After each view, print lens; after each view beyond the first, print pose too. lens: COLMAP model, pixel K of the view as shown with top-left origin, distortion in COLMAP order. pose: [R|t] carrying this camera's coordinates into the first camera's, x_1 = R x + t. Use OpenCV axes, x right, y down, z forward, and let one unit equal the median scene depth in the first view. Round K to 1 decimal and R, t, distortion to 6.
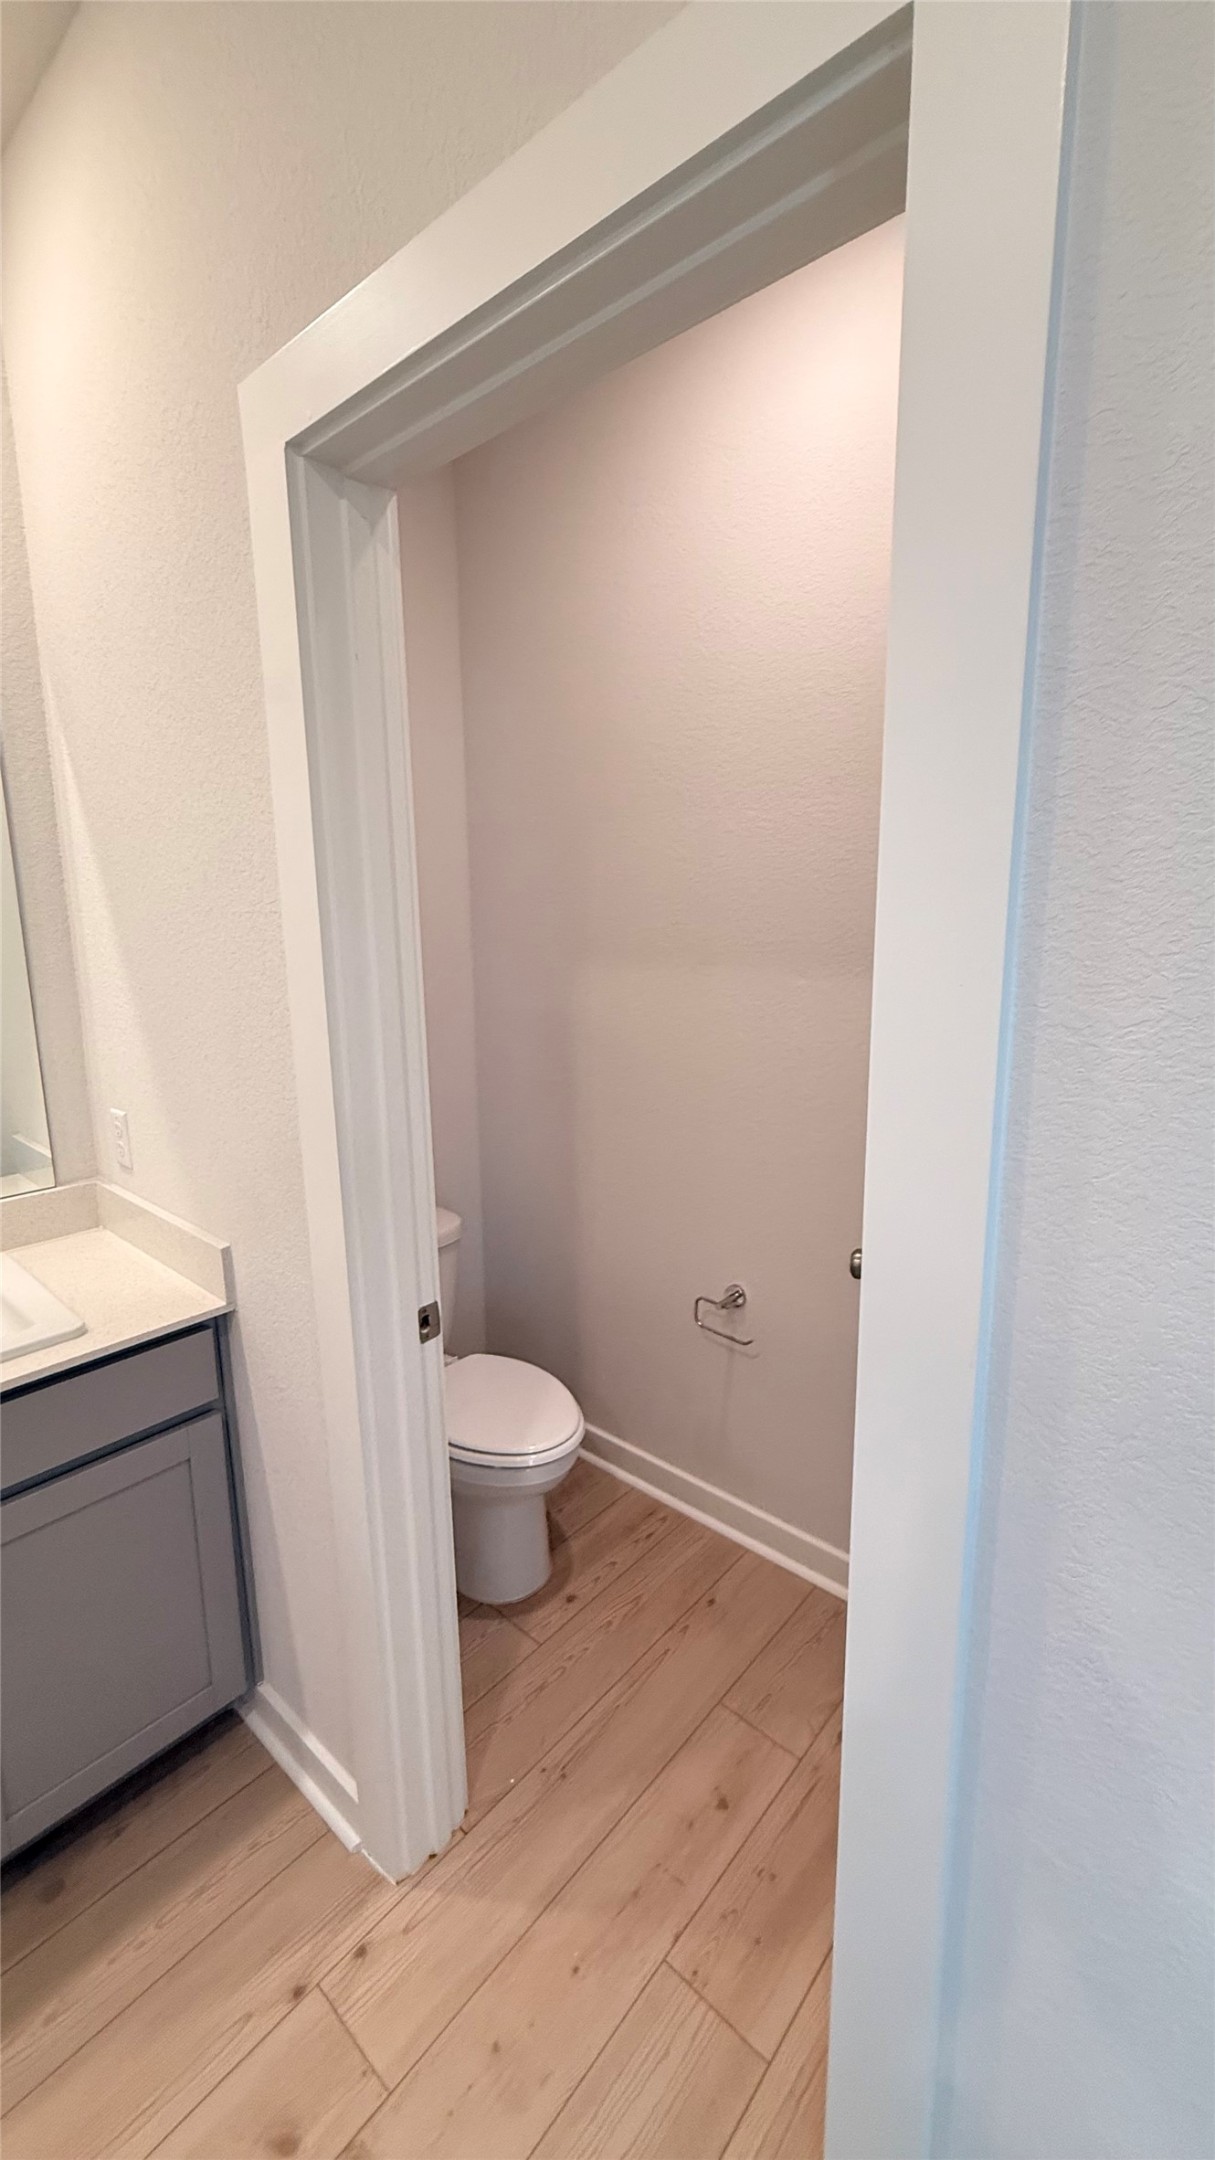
lens RADIAL K [[862.0, 0, 602.2], [0, 862.0, 1075.8], [0, 0, 1]] dist [-0.002466, 0.000905]
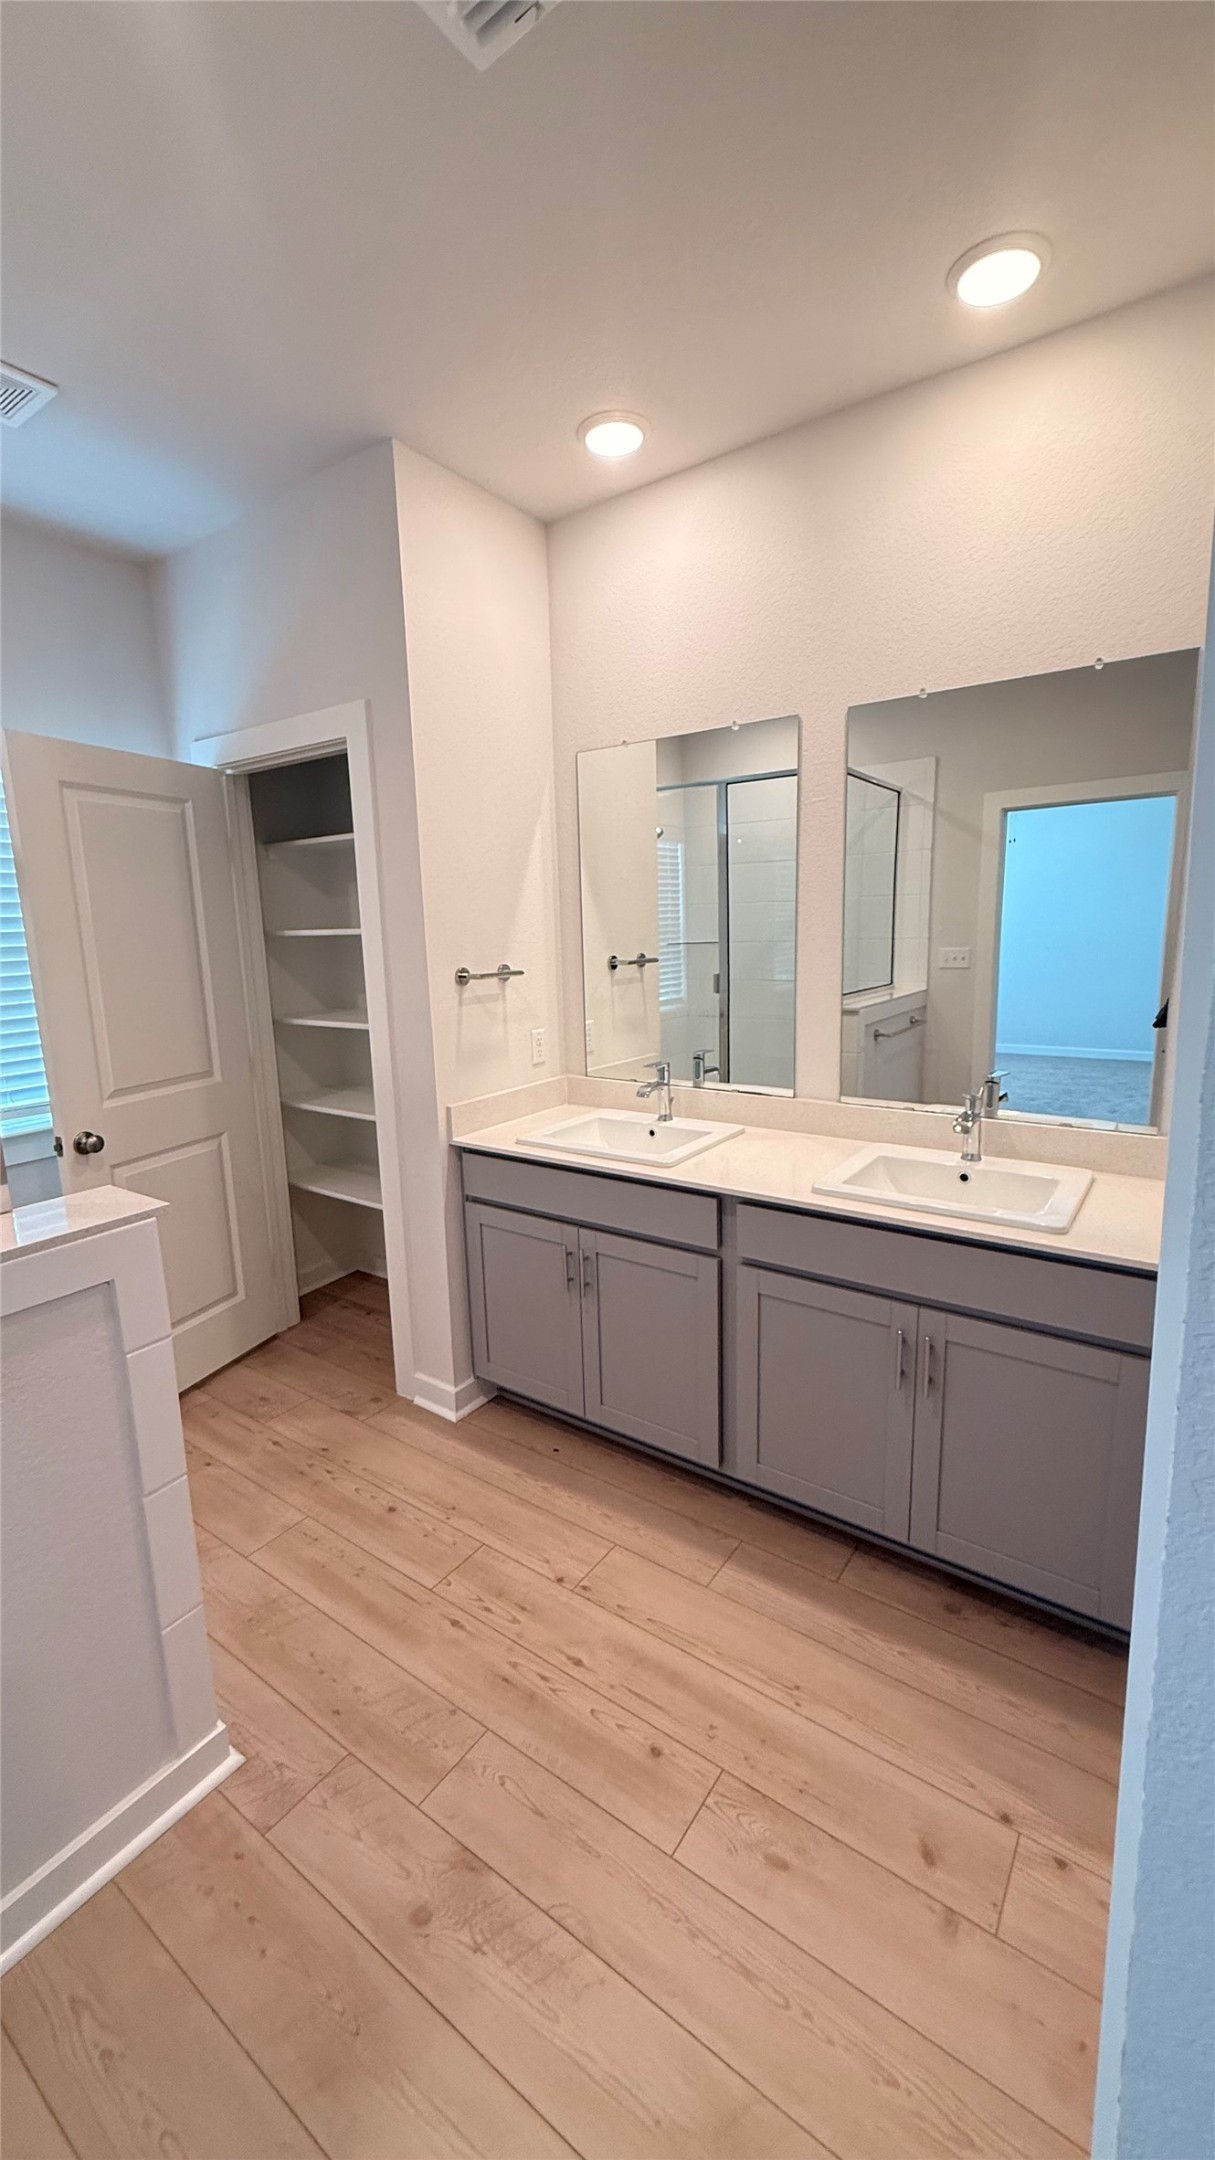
lens RADIAL K [[862.0, 0, 612.8], [0, 862.0, 1080.0], [0, 0, 1]] dist [-0.002466, 0.000905]
pose [[0.115113, 0.191359, -0.974746, 0.491623], [-0.162591, 0.971666, 0.171553, -0.026120], [0.979956, 0.138737, 0.142965, 0.152971]]
